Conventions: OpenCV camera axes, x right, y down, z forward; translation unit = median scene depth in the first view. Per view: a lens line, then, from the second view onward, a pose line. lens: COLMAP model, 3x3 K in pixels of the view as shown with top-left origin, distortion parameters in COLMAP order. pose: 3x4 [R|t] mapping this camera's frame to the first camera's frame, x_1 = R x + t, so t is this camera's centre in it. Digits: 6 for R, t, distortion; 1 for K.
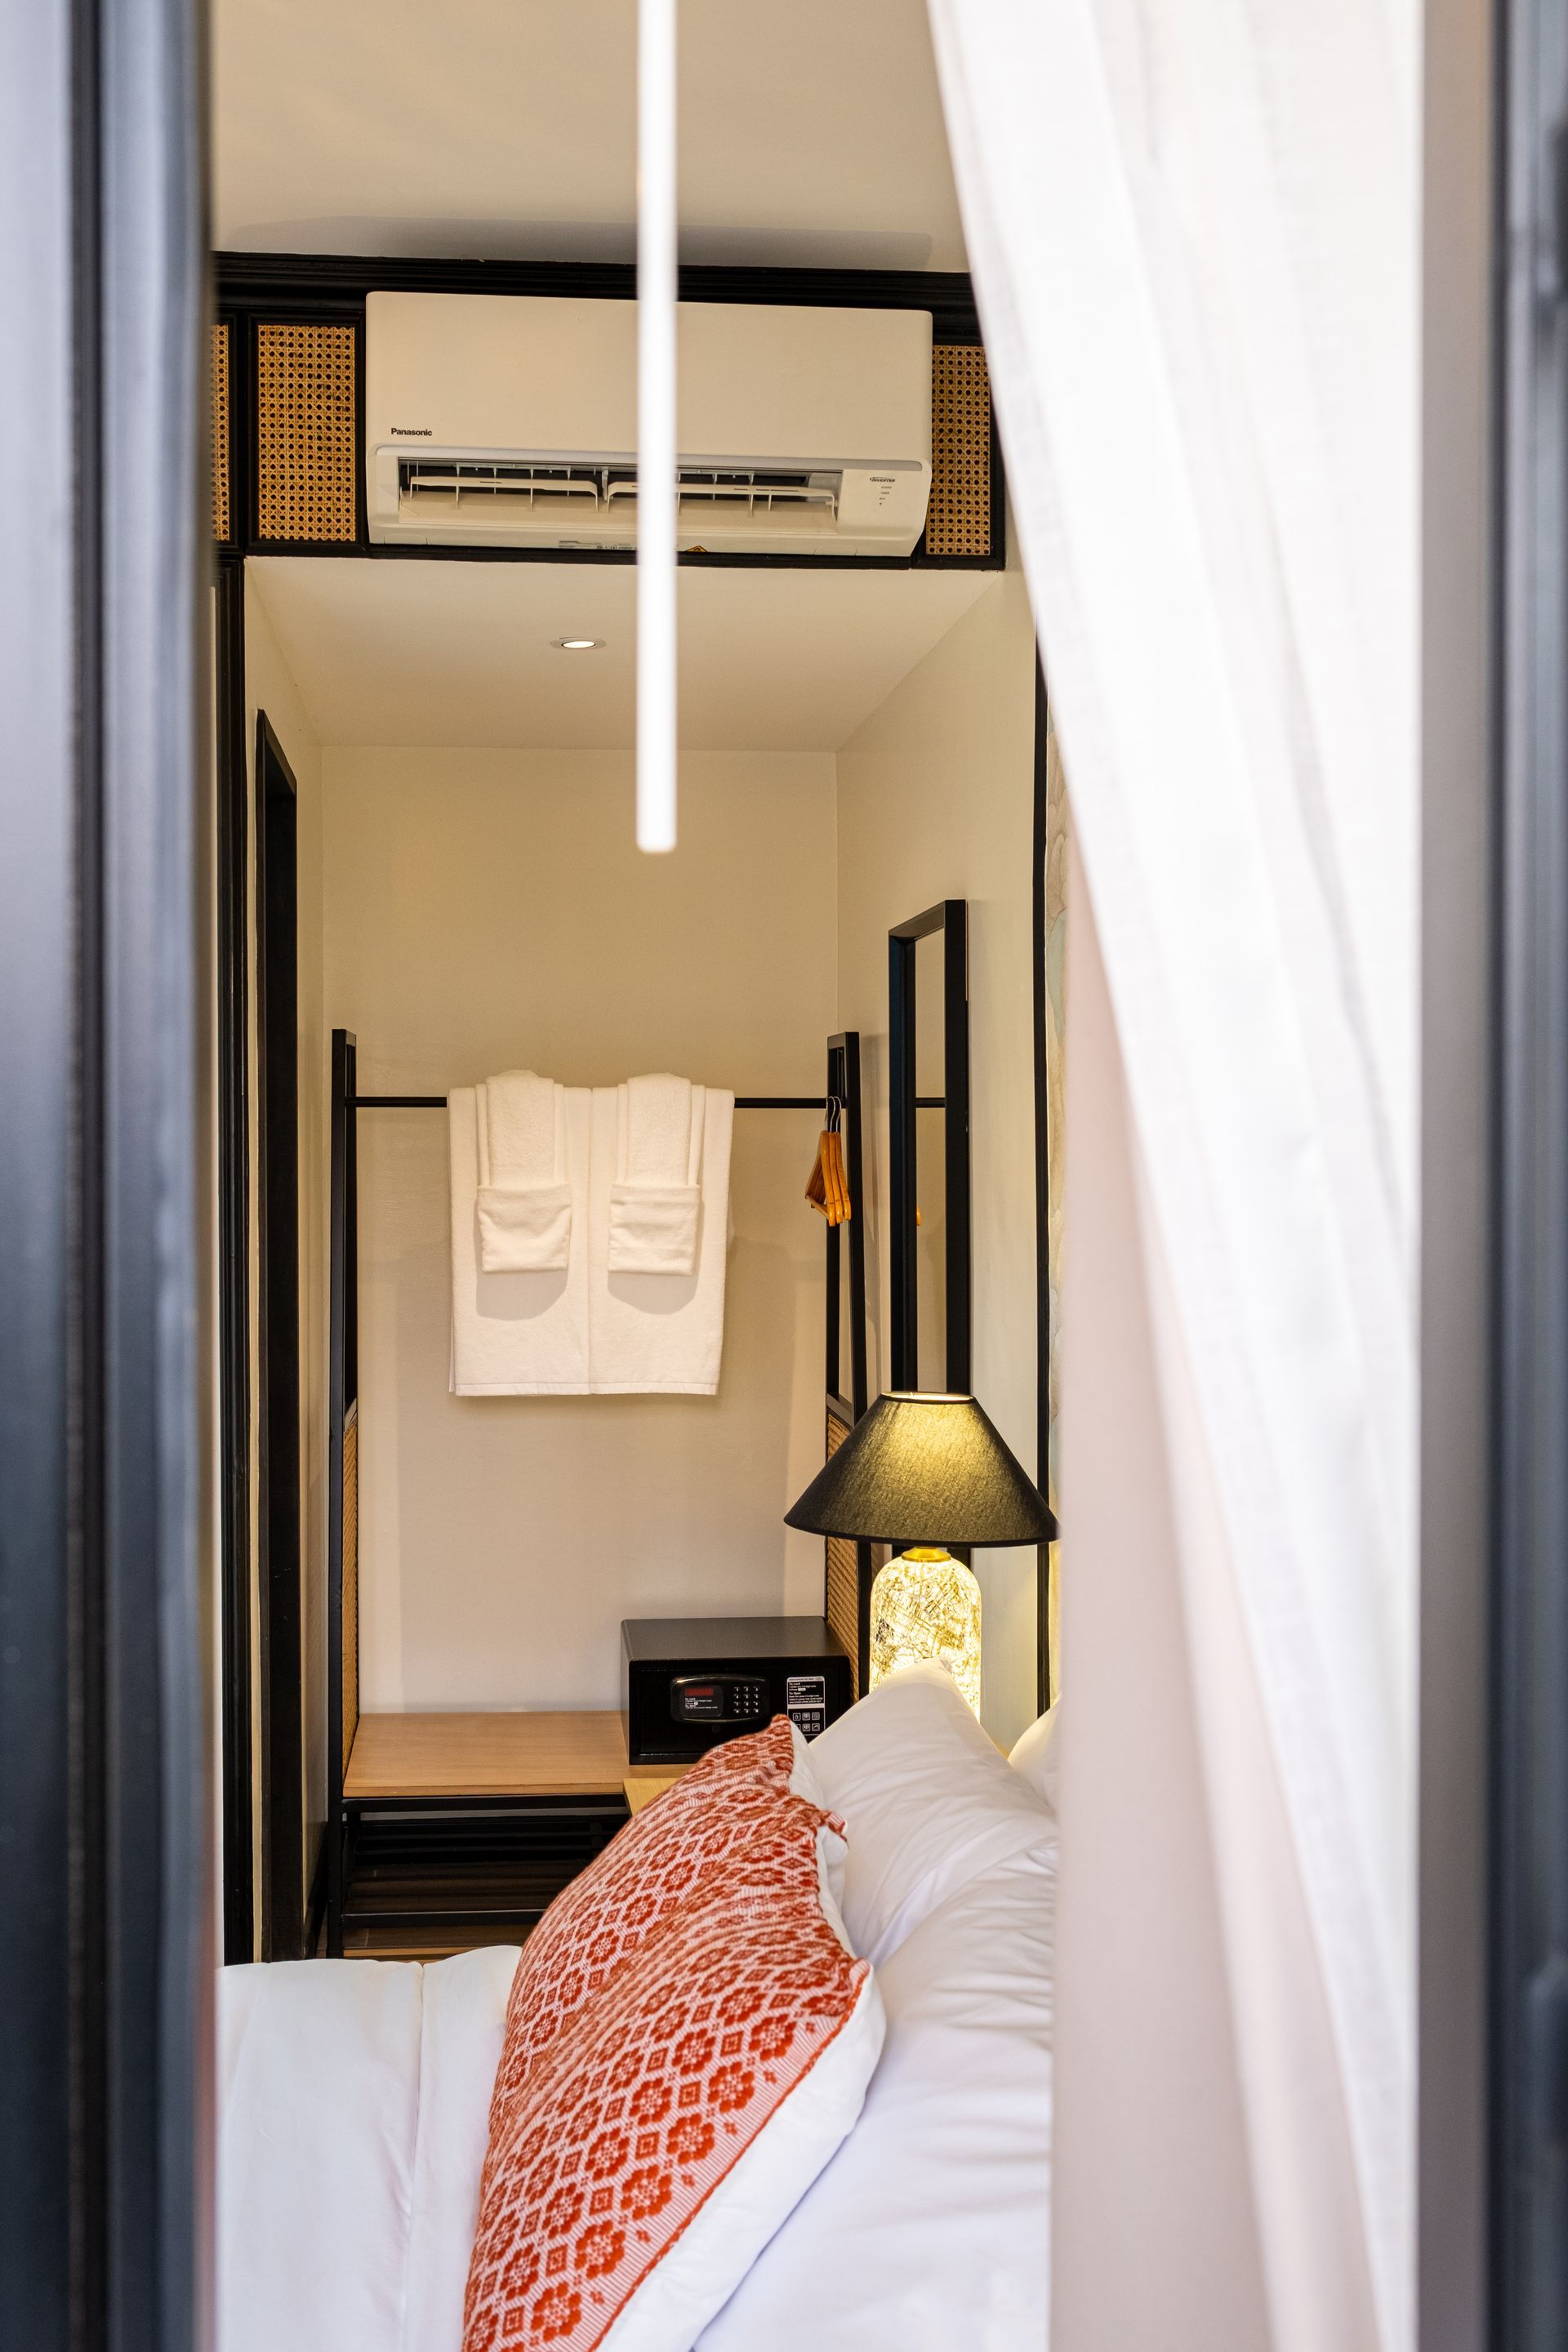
lens RADIAL K [[2461.2, 0, 782.6], [0, 2461.2, 1161.0], [0, 0, 1]] dist [-0.001637, 0.000000]
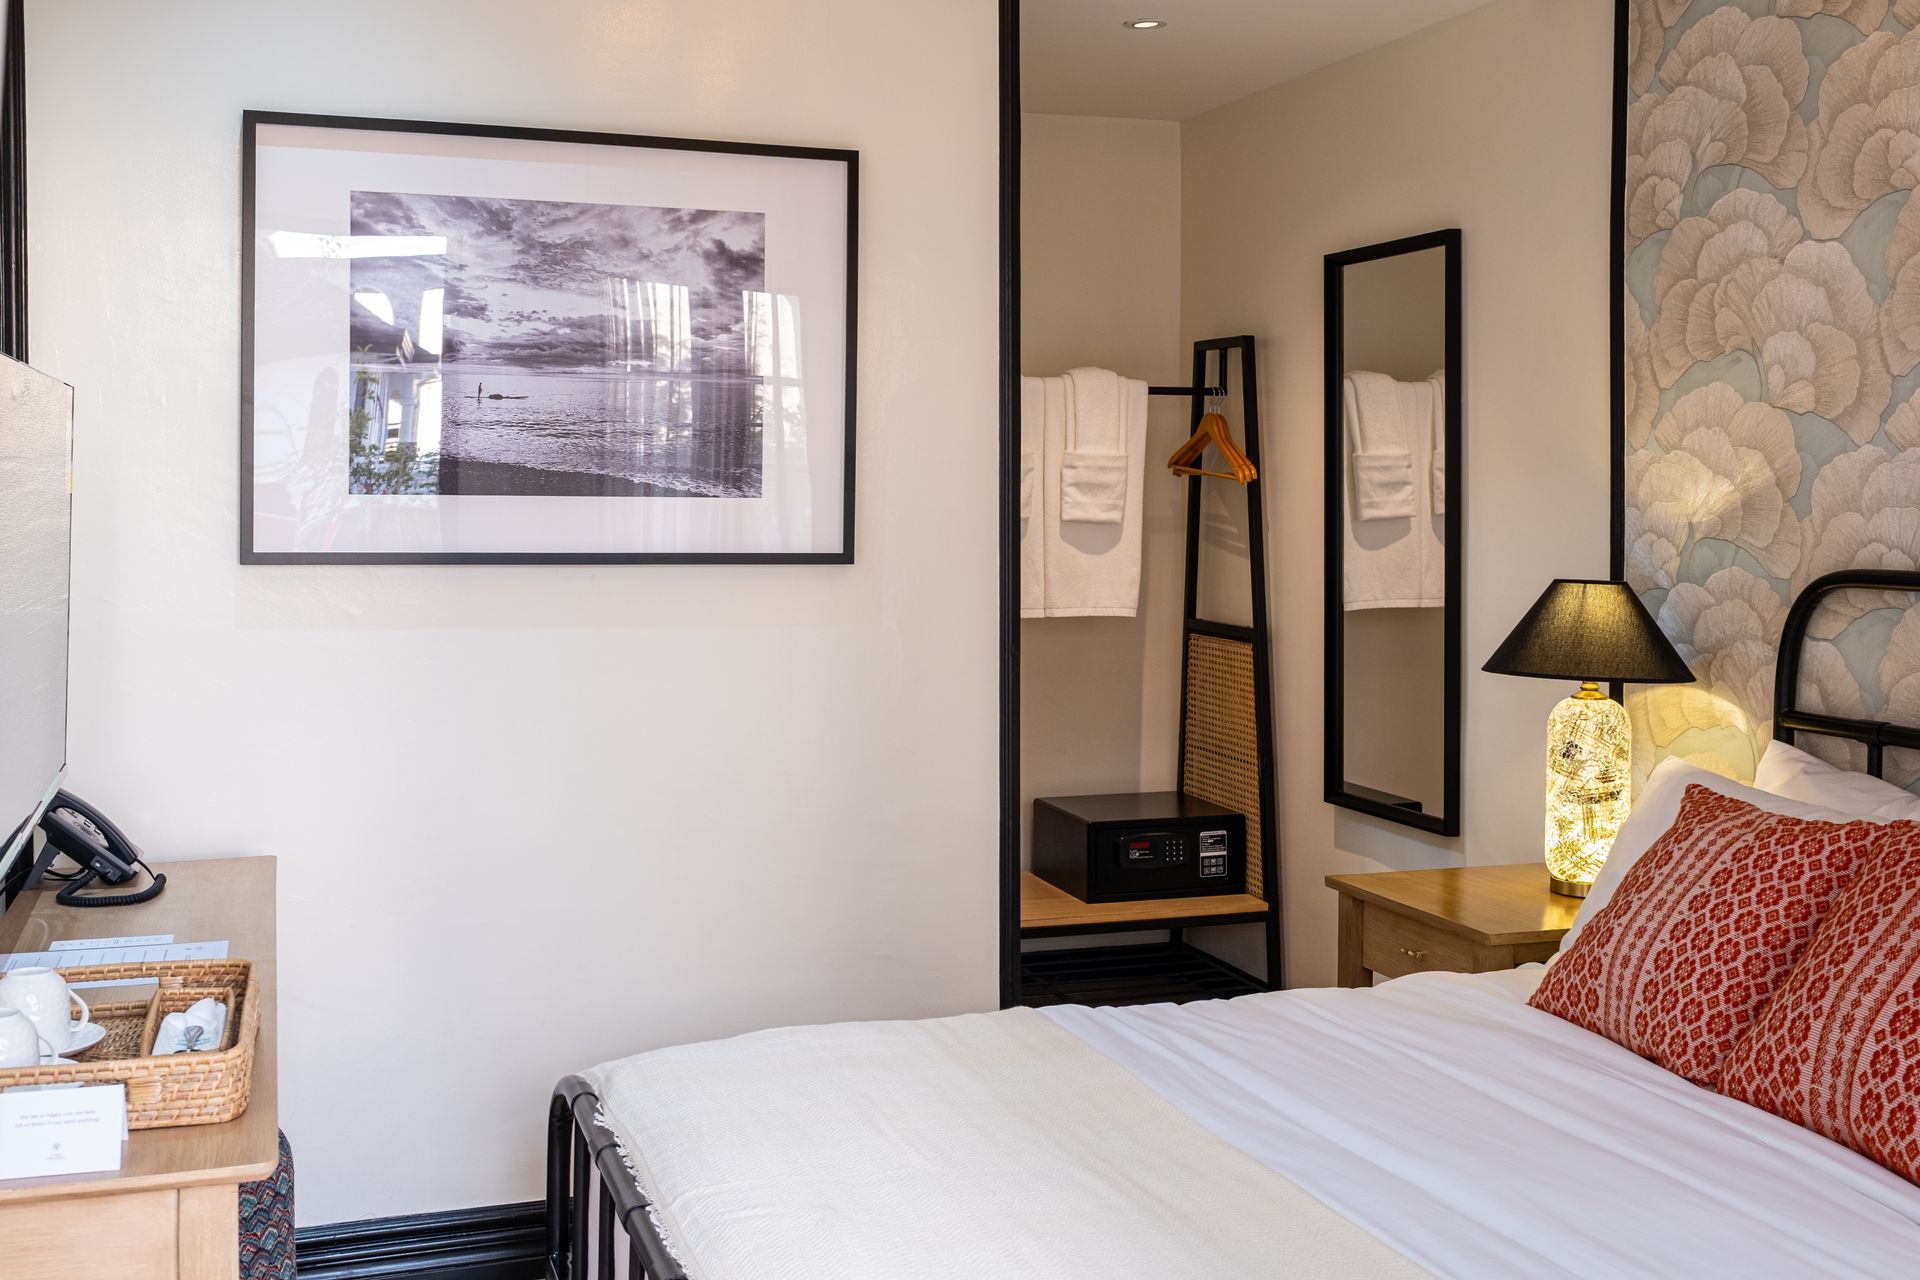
lens RADIAL K [[2063.8, 0, 911.8], [0, 2063.8, 534.5], [0, 0, 1]] dist [0.010720, 0.000000]
pose [[0.980842, -0.003884, 0.194766, -0.359057], [0.000472, 0.999846, 0.017561, 0.033303], [-0.194804, -0.017132, 0.980693, -0.037185]]
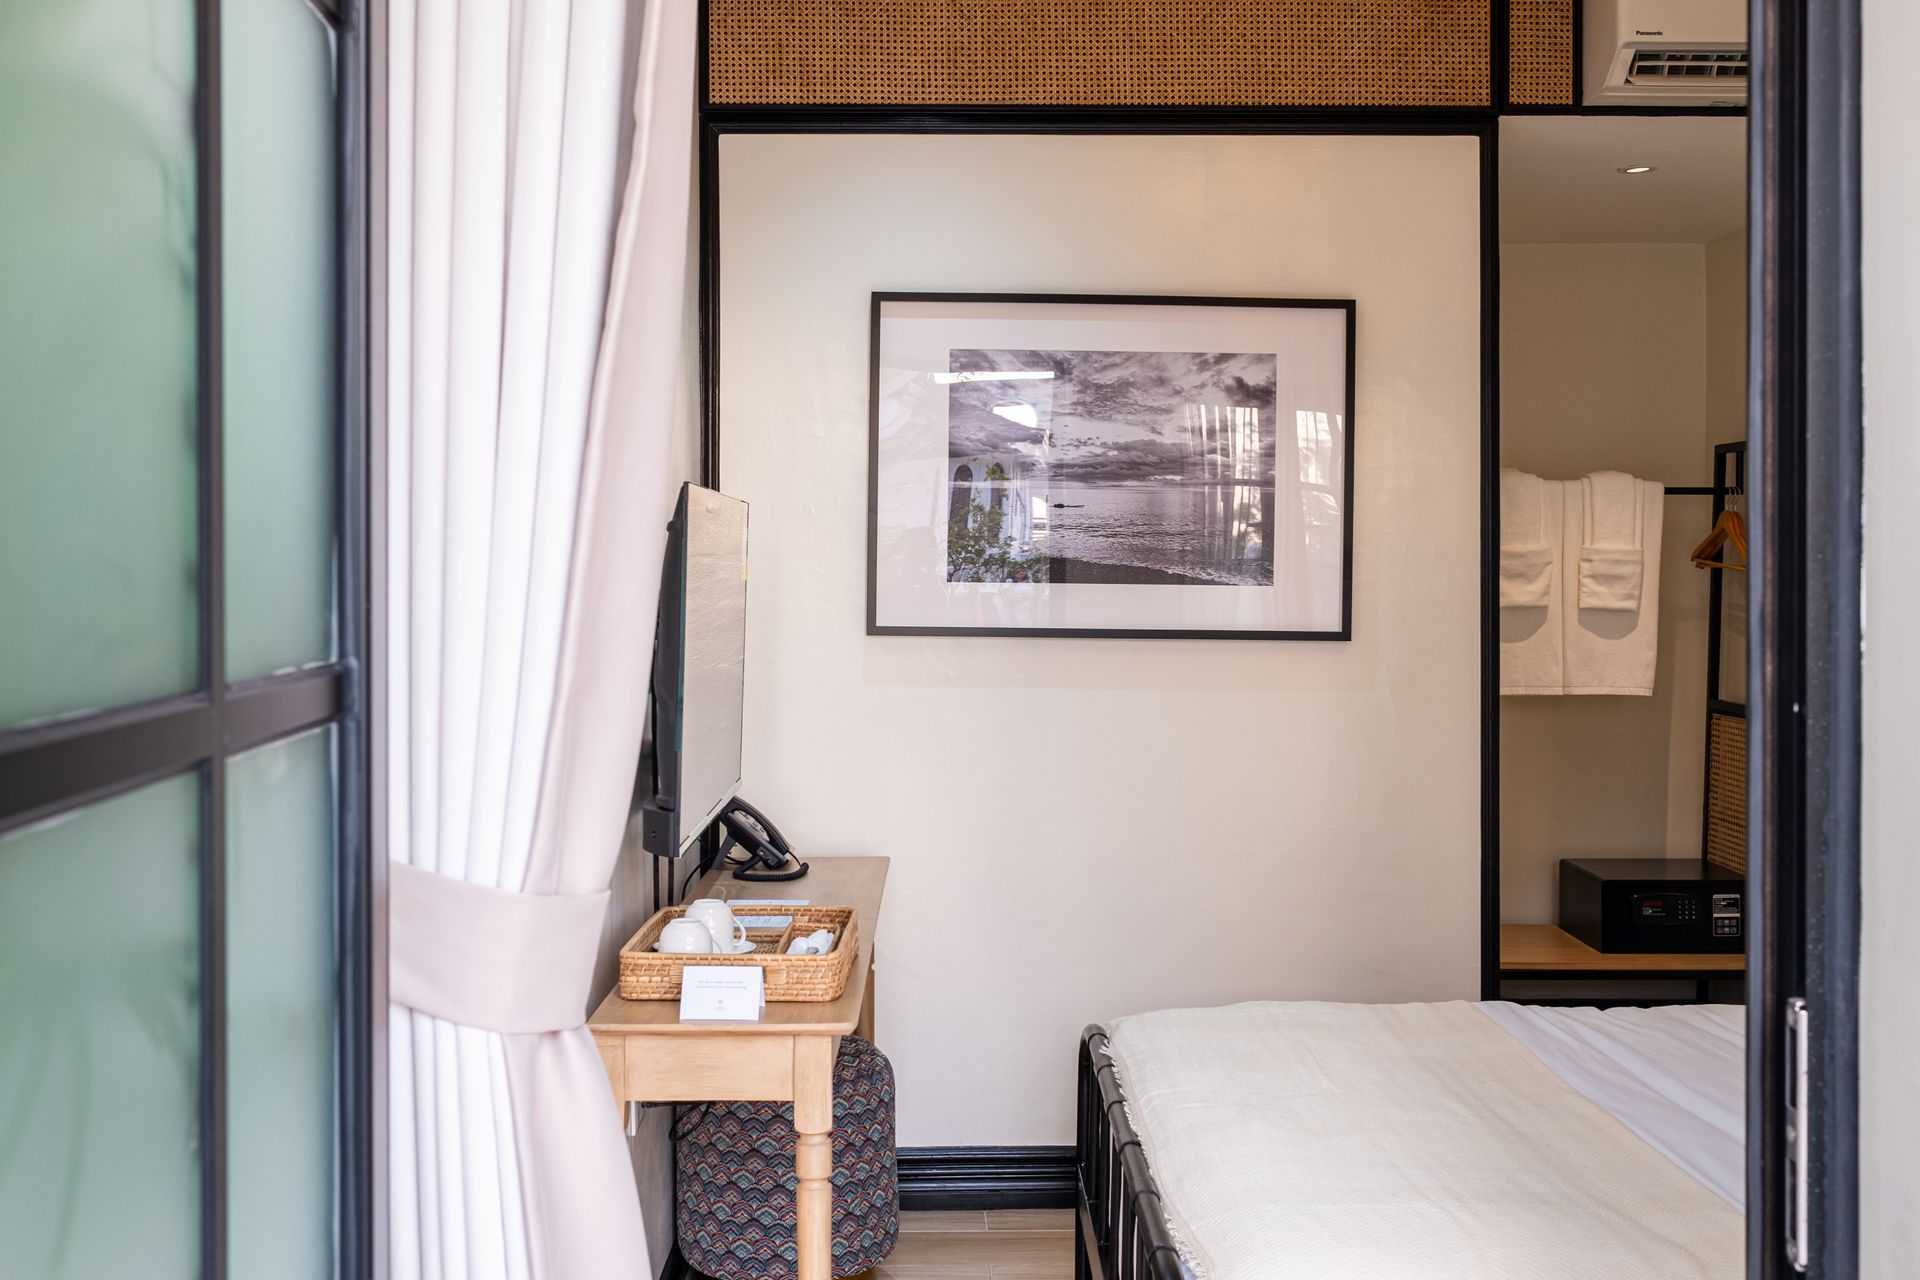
lens RADIAL K [[2009.1, 0, 974.4], [0, 2009.1, 572.9], [0, 0, 1]] dist [-0.001637, 0.000000]
pose [[0.995934, 0.002068, -0.090064, -0.317912], [-0.002854, 0.999959, -0.008604, 0.035448], [0.090042, 0.008826, 0.995899, -0.193376]]
